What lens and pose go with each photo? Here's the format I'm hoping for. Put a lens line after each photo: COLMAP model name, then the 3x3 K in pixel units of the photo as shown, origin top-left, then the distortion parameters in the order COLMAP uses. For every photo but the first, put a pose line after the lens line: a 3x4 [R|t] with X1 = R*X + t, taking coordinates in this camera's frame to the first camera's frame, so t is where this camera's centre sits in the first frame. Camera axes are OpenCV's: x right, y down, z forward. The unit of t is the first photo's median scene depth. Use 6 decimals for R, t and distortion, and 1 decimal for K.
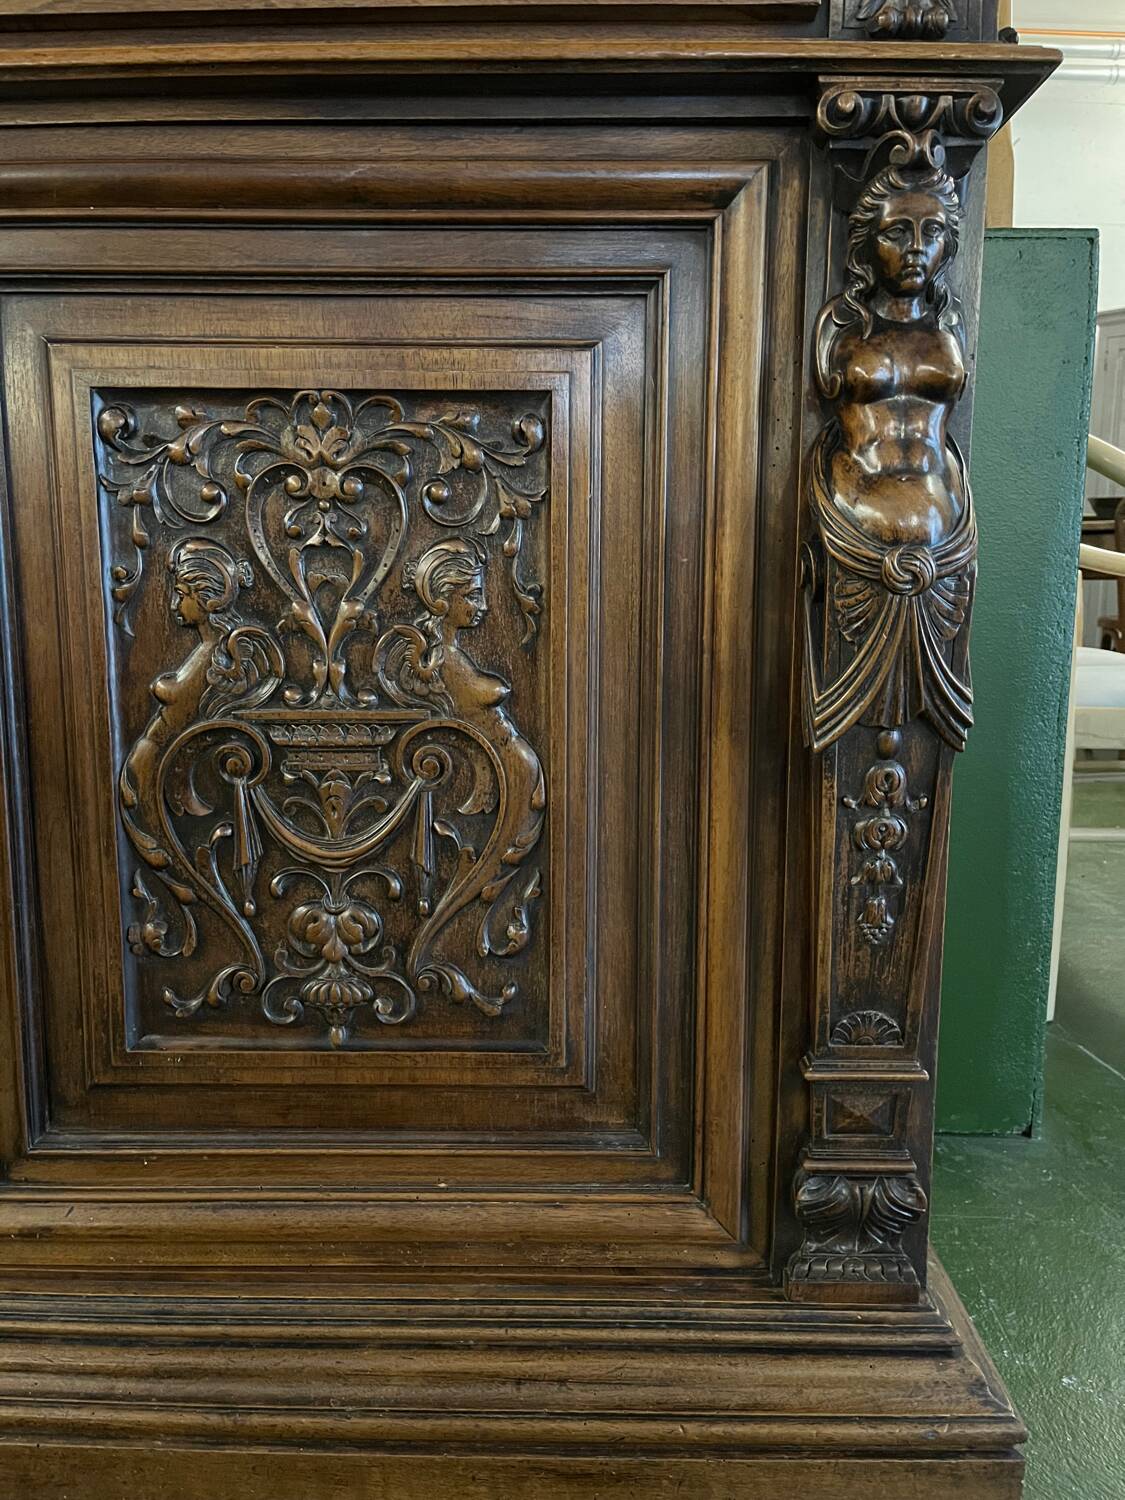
lens RADIAL K [[1118.1, 0, 555.9], [0, 1118.1, 752.6], [0, 0, 1]] dist [0.062670, -0.099594]
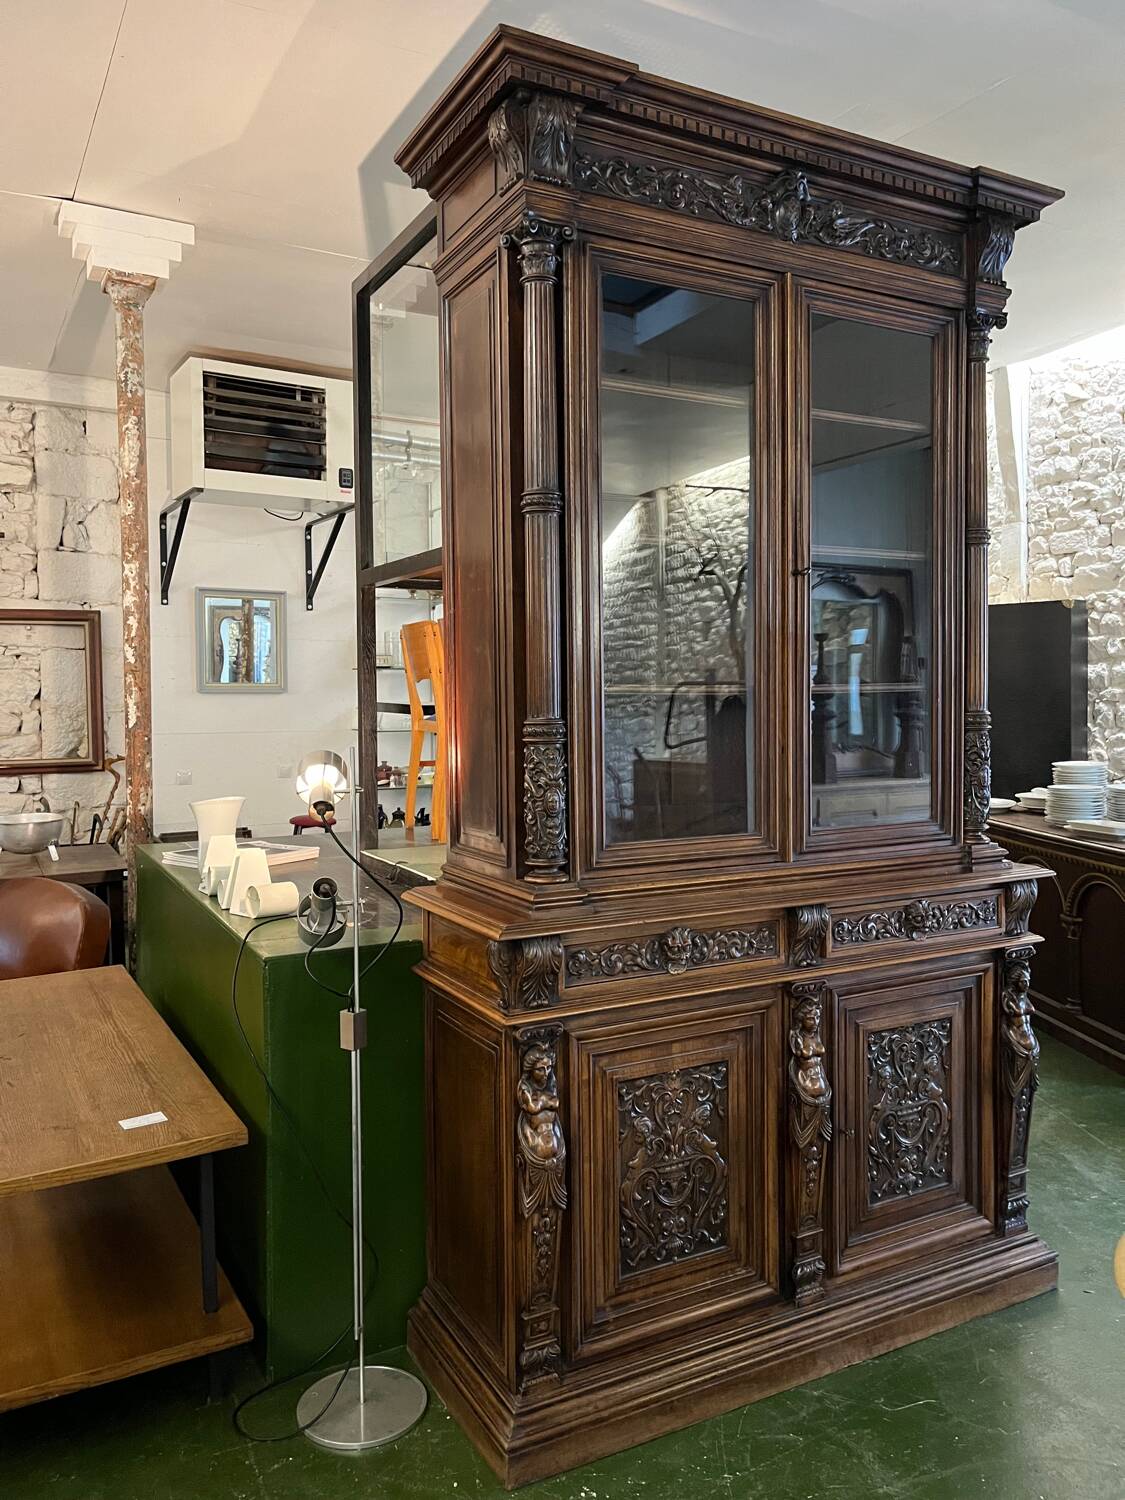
lens RADIAL K [[1140.8, 0, 567.9], [0, 1140.8, 738.9], [0, 0, 1]] dist [0.021172, -0.000133]
pose [[0.869854, -0.026814, 0.492580, -3.127327], [0.080297, 0.992901, -0.087749, -1.033674], [-0.486730, 0.115882, 0.865832, -1.970837]]
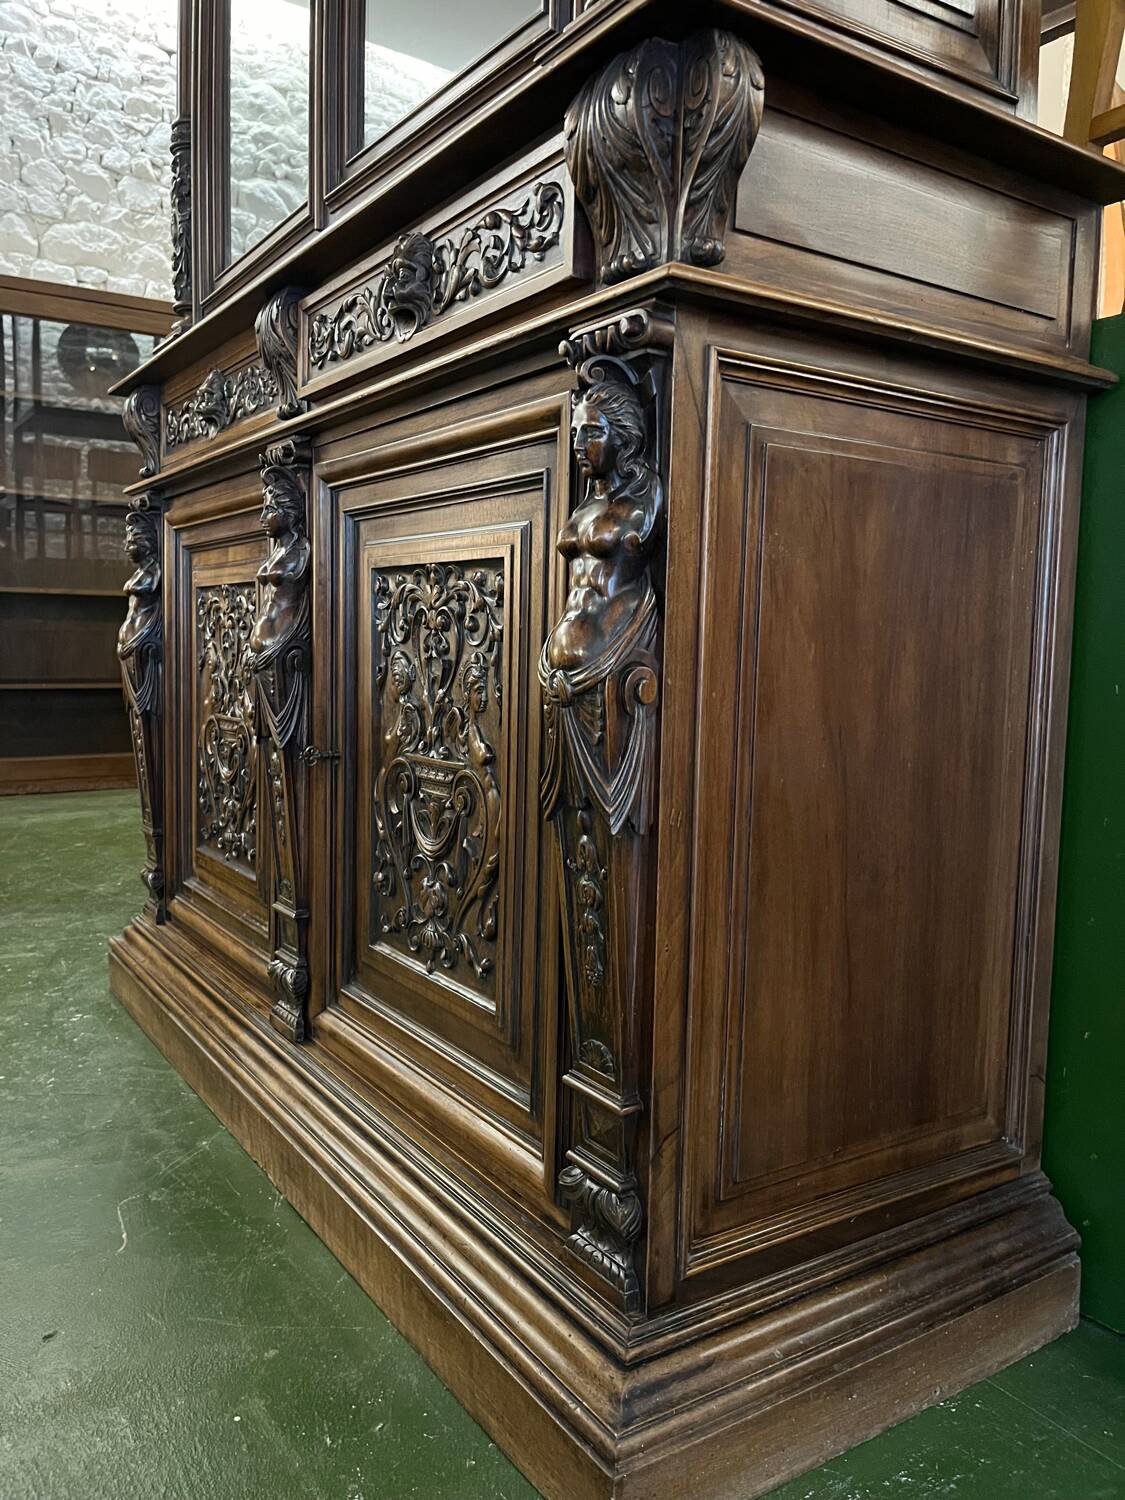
lens RADIAL K [[1140.8, 0, 567.9], [0, 1140.8, 738.9], [0, 0, 1]] dist [0.021172, -0.000133]
pose [[0.568166, 0.078499, -0.819162, 1.246865], [-0.138475, 0.990365, -0.001140, -0.089558], [0.811180, 0.114081, 0.573562, 0.224277]]
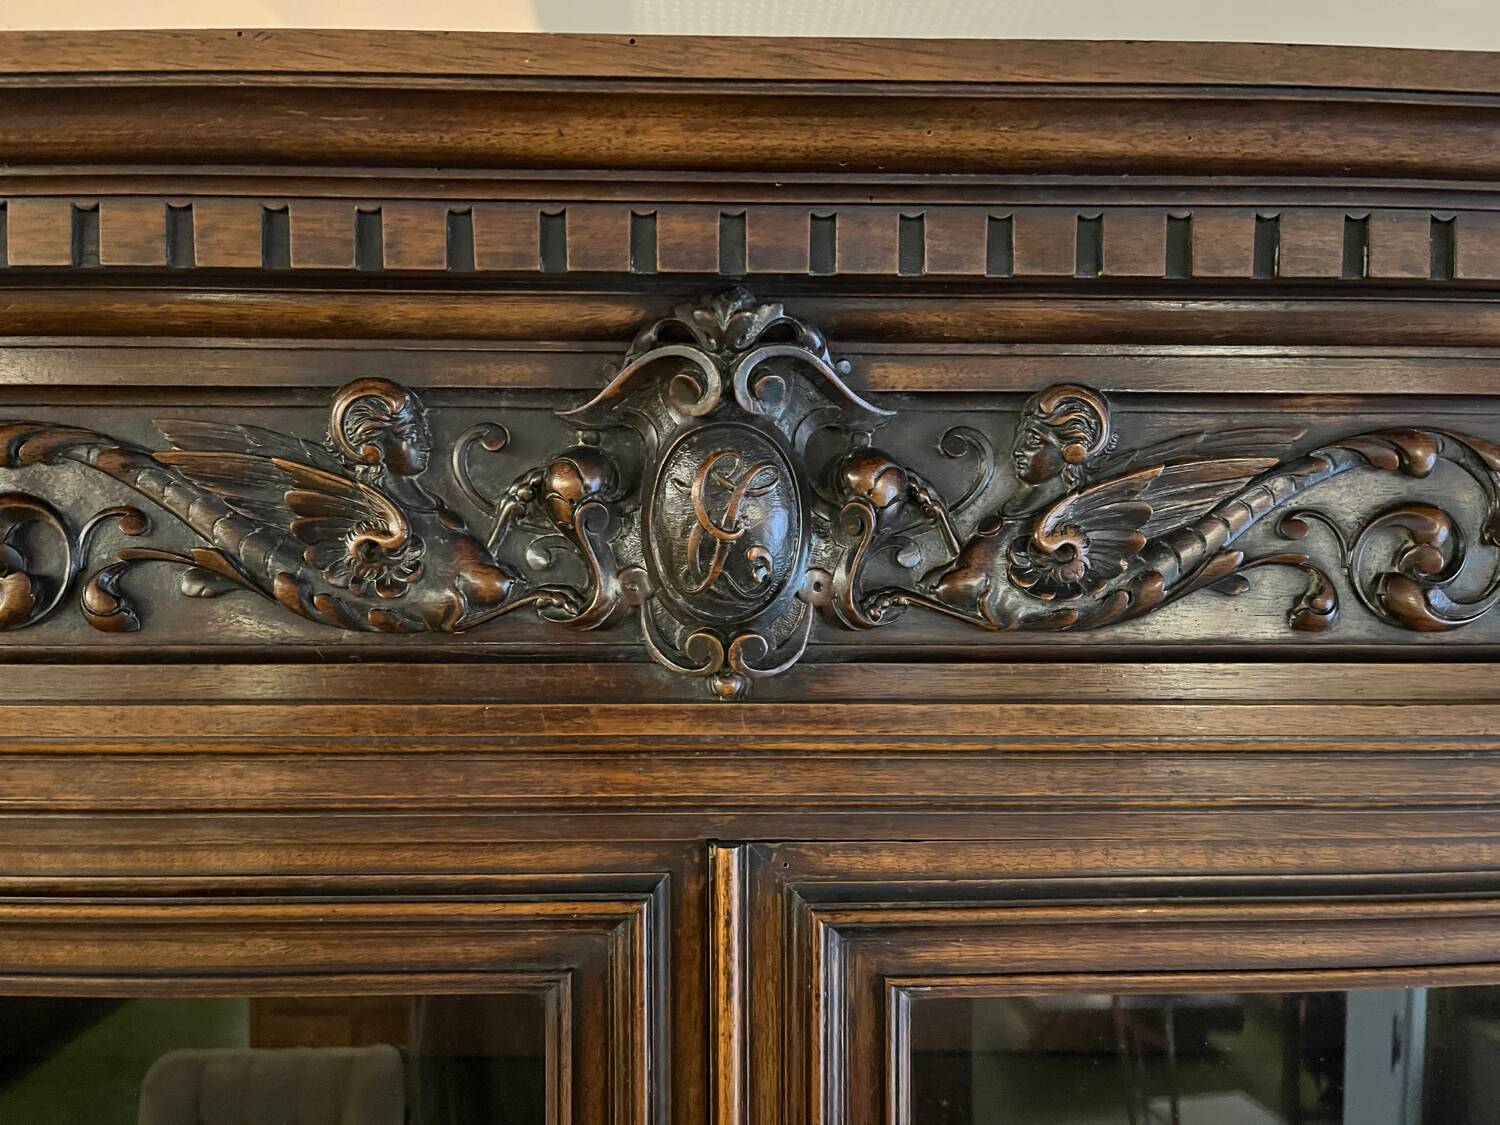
lens RADIAL K [[1118.1, 0, 750.0], [0, 1118.1, 562.5], [0, 0, 1]] dist [0.062670, -0.099594]
pose [[0.998478, -0.003935, 0.055012, -0.717558], [0.011203, 0.991128, -0.132442, -2.835655], [-0.054003, 0.132856, 0.989663, -0.004379]]
